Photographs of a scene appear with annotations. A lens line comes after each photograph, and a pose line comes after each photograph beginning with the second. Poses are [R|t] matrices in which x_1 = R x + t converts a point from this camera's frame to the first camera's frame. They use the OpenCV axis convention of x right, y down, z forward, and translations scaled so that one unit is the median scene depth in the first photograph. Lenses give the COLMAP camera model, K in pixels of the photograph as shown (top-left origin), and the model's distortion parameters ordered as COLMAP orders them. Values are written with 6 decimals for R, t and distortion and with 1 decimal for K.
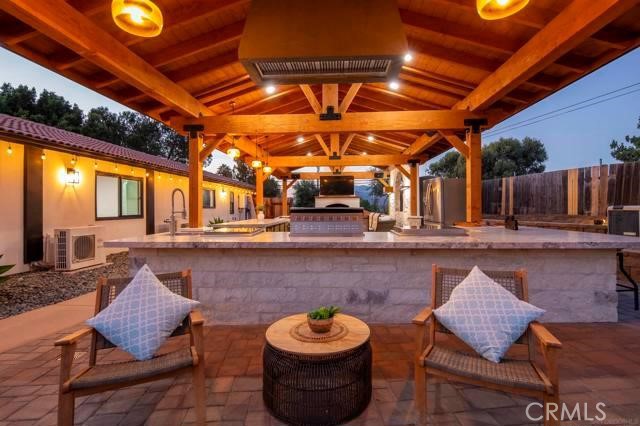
lens RADIAL K [[307.1, 0, 315.5], [0, 307.1, 206.9], [0, 0, 1]] dist [0.001109, -0.002542]
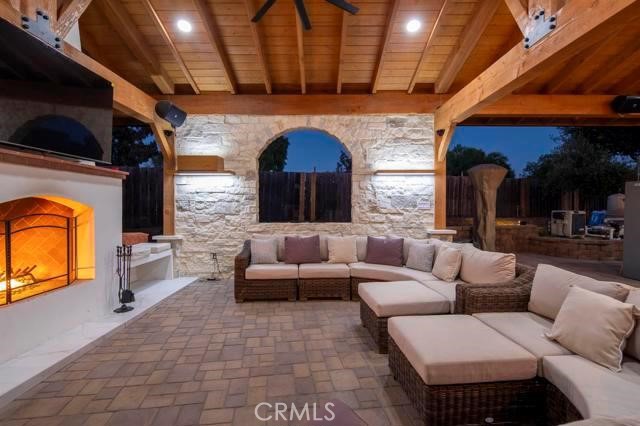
lens RADIAL K [[307.1, 0, 318.8], [0, 307.1, 208.4], [0, 0, 1]] dist [0.001109, -0.002542]
pose [[-0.077305, -0.000188, 0.997007, -0.130775], [-0.003517, 0.999994, -0.000084, -0.003727], [-0.997001, -0.003513, -0.077305, 0.862065]]
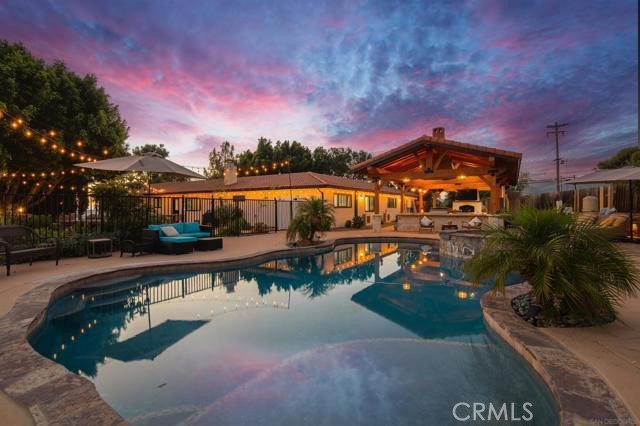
lens RADIAL K [[307.1, 0, 318.4], [0, 307.1, 209.3], [0, 0, 1]] dist [0.001109, -0.002542]
pose [[0.885703, 0.004856, -0.464227, 0.139814], [0.000763, 0.999929, 0.011916, -0.008224], [0.464252, -0.010909, 0.885636, -0.956390]]
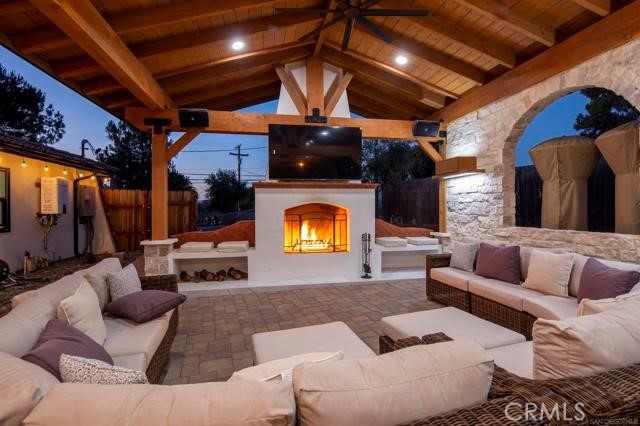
lens RADIAL K [[307.1, 0, 318.0], [0, 307.1, 208.0], [0, 0, 1]] dist [0.001109, -0.002542]
pose [[0.965970, -0.000682, 0.258654, -0.022791], [0.000329, 0.999999, 0.001409, -0.004939], [-0.258655, -0.001276, 0.965969, 0.658262]]
